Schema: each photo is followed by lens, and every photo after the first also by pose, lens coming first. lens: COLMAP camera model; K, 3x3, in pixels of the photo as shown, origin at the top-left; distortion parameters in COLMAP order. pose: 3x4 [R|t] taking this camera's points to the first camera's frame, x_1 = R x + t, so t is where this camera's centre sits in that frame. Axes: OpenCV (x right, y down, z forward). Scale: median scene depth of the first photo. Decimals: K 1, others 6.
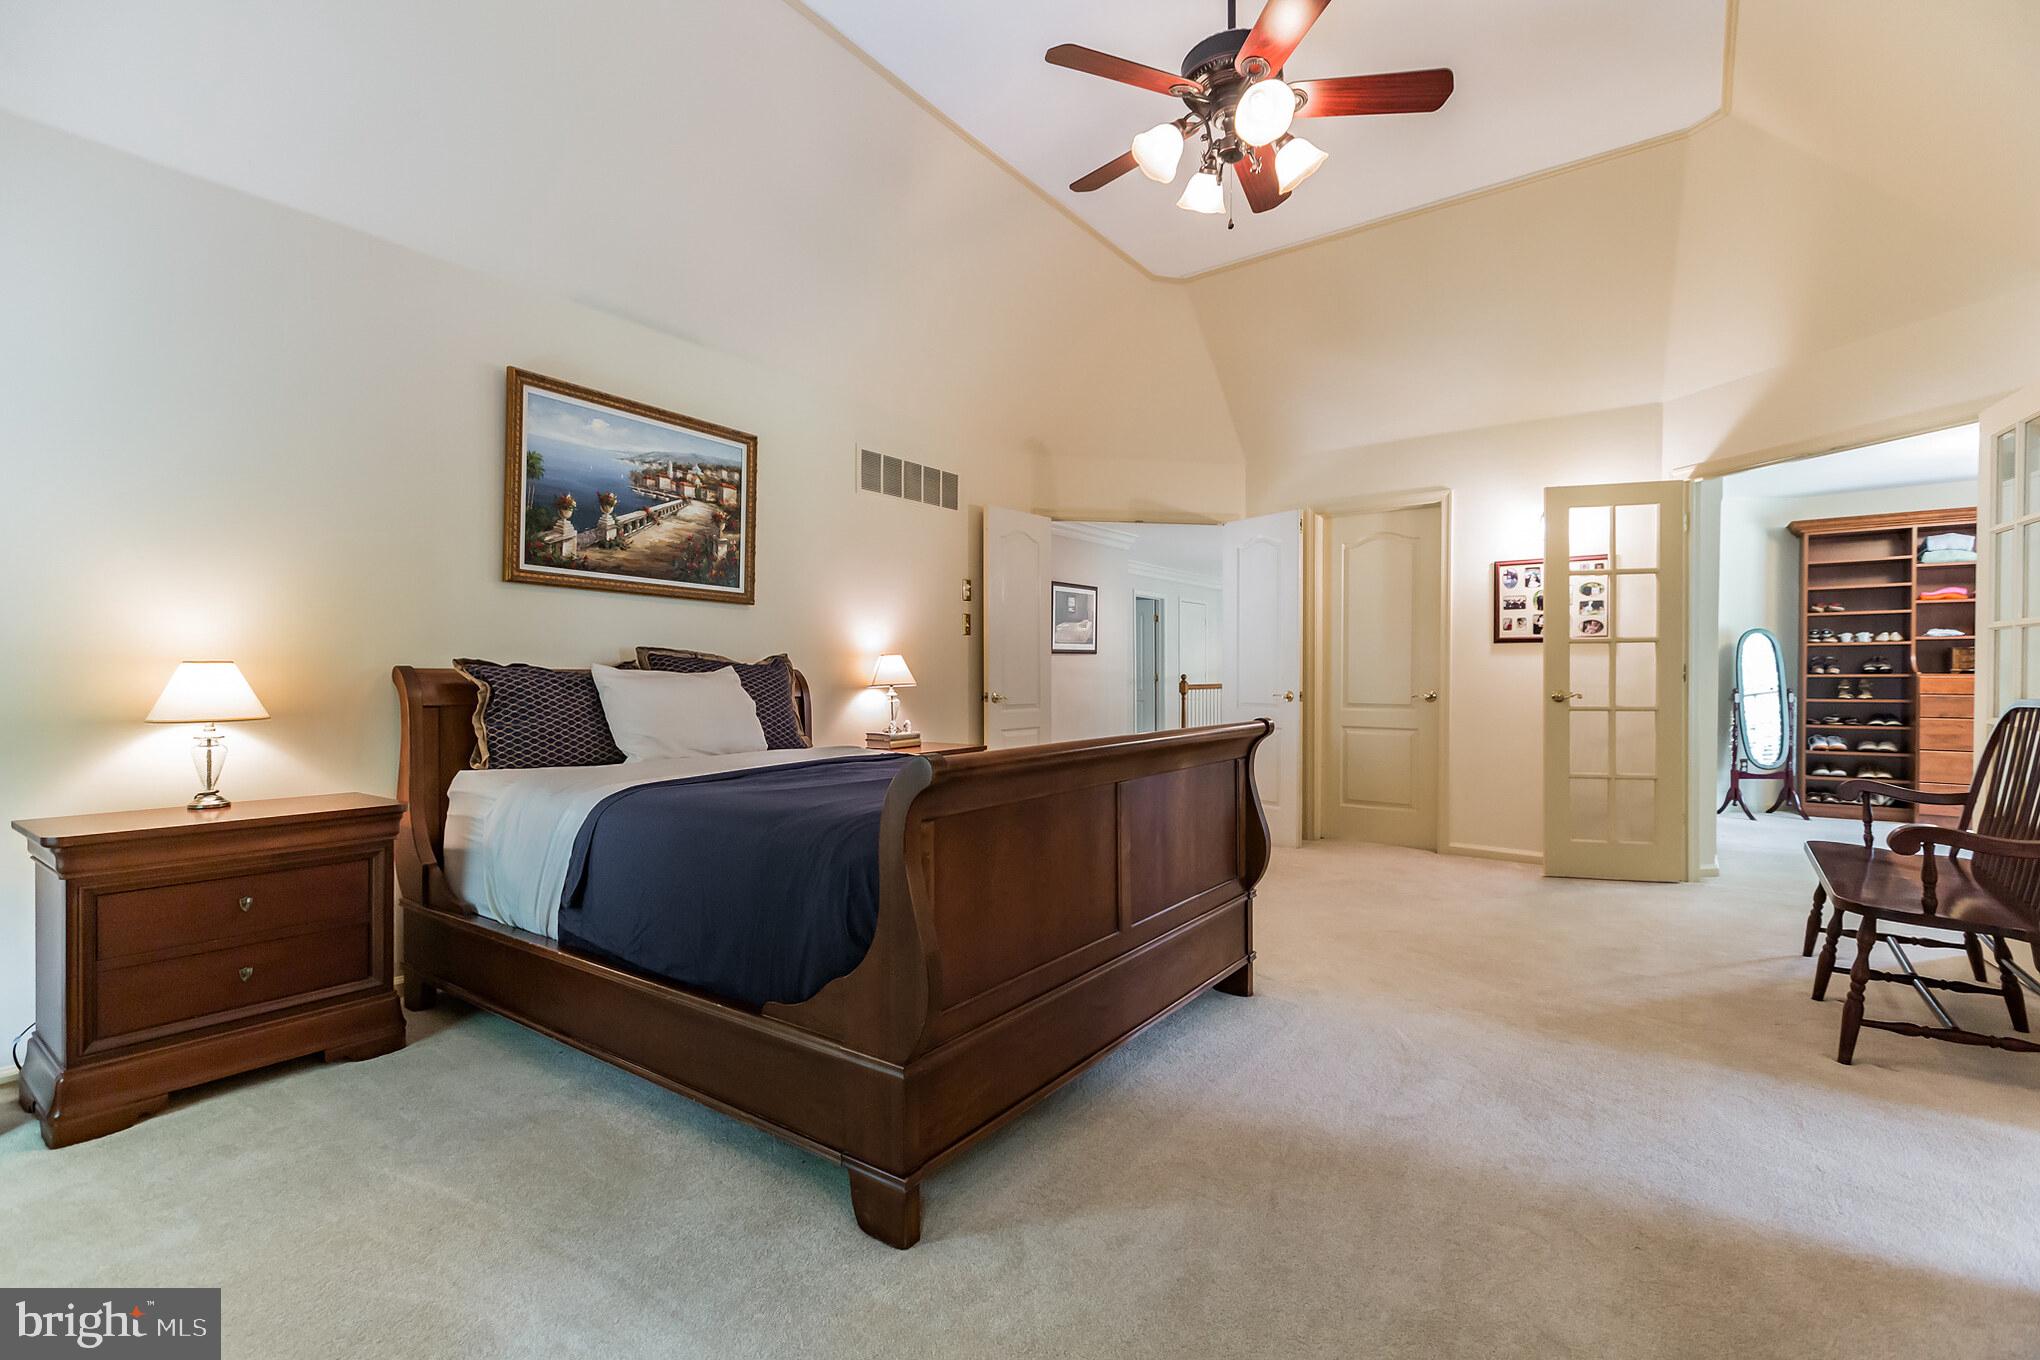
lens RADIAL K [[921.3, 0, 1005.1], [0, 921.3, 682.0], [0, 0, 1]] dist [0.002966, 0.000618]
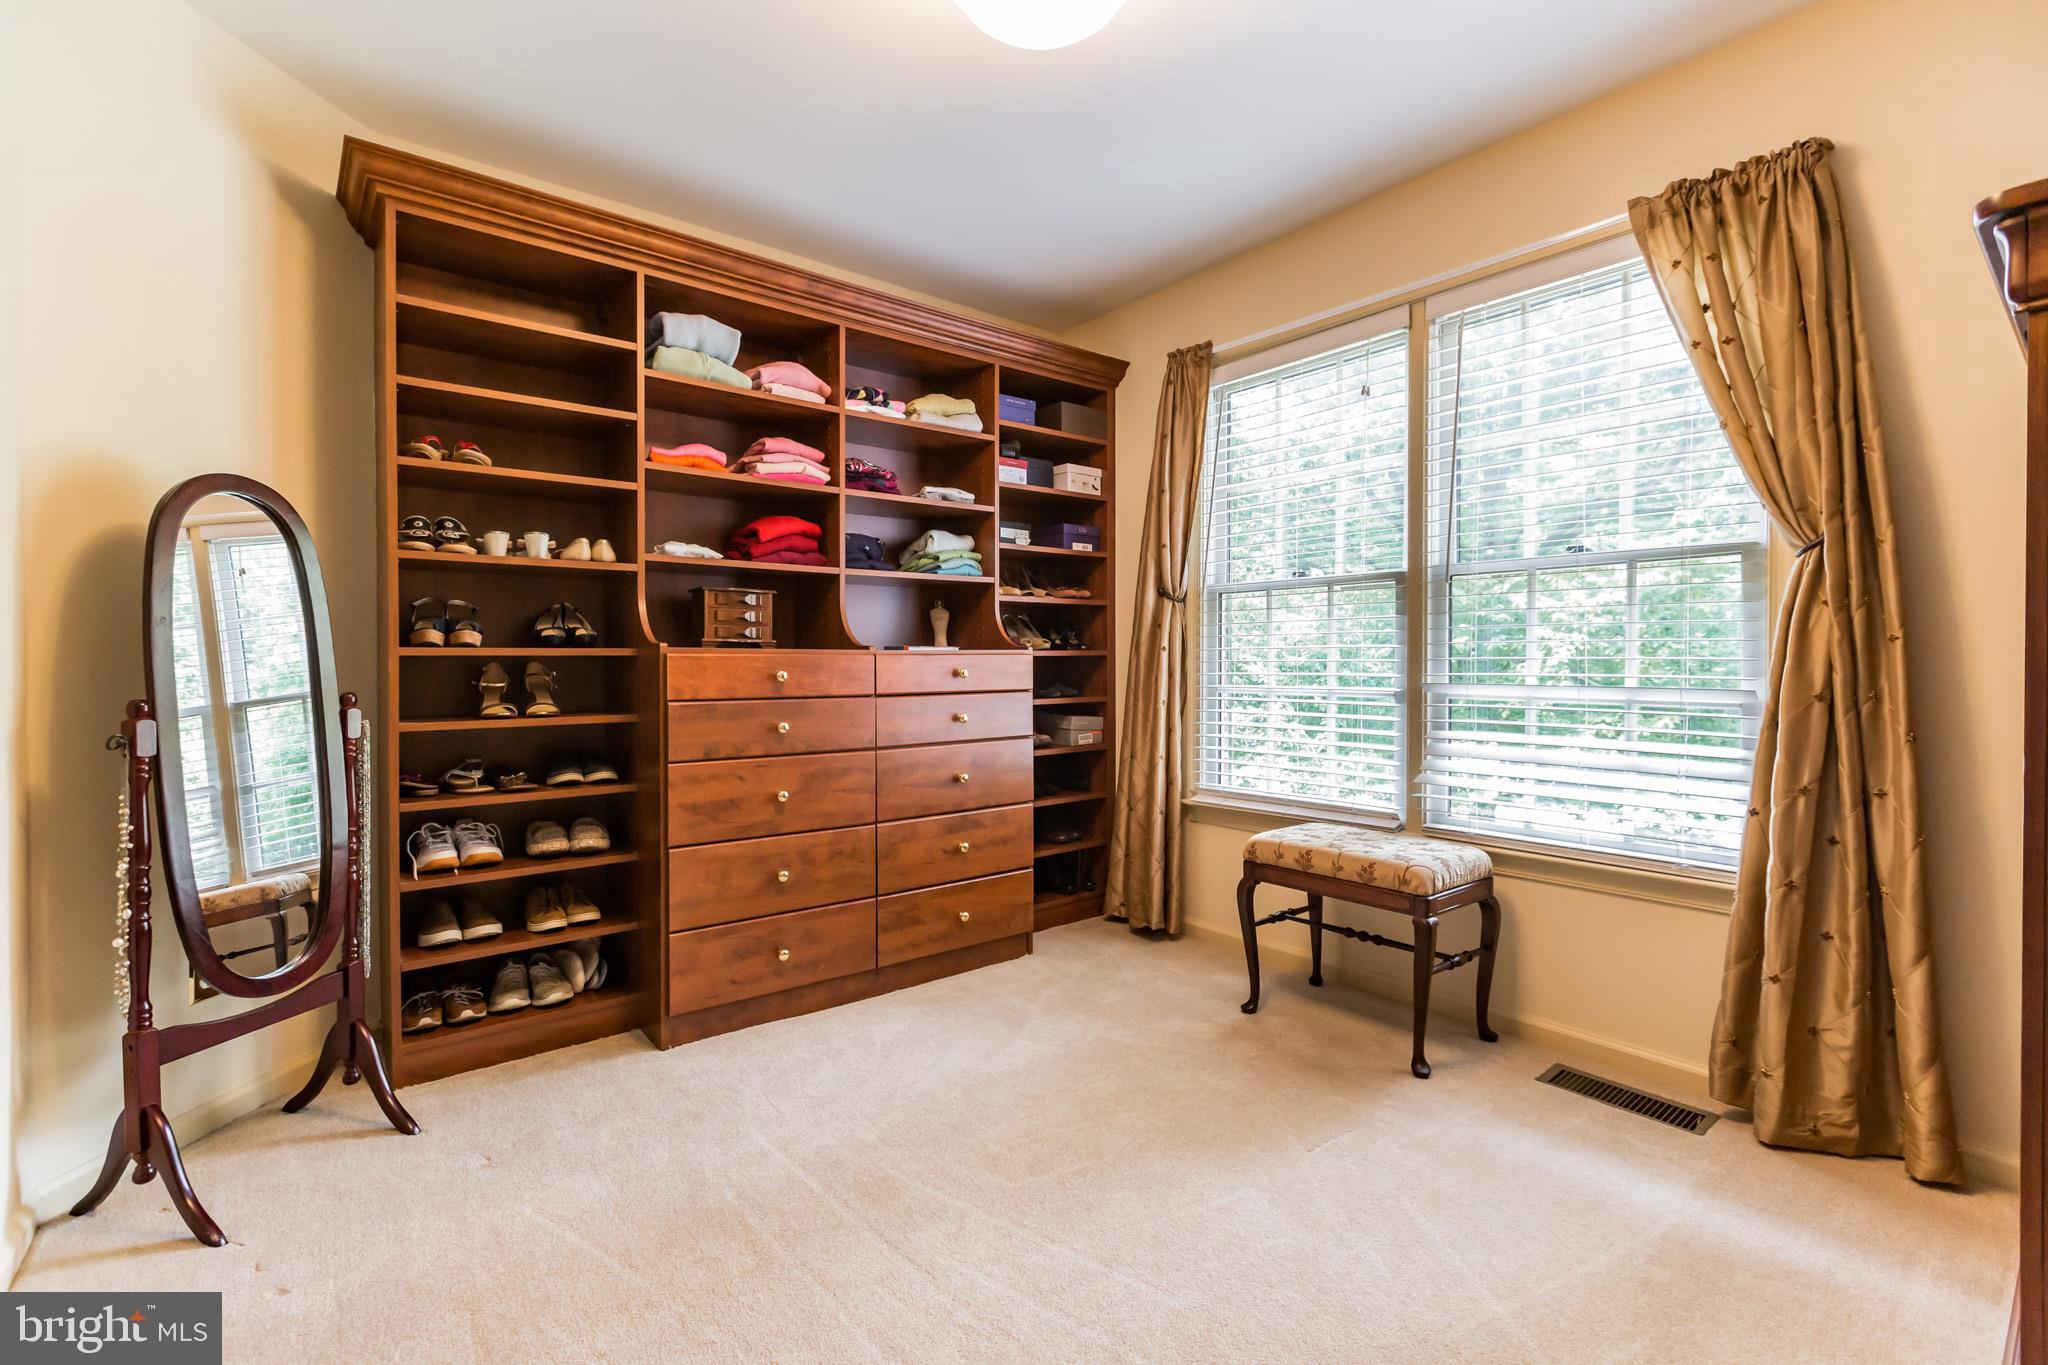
lens RADIAL K [[923.6, 0, 1011.4], [0, 923.6, 681.0], [0, 0, 1]] dist [-0.004589, 0.000470]
pose [[0.251560, -0.013929, 0.967741, 0.621056], [0.007761, 0.999893, 0.012374, 0.001438], [-0.967811, 0.004398, 0.251641, 0.724829]]
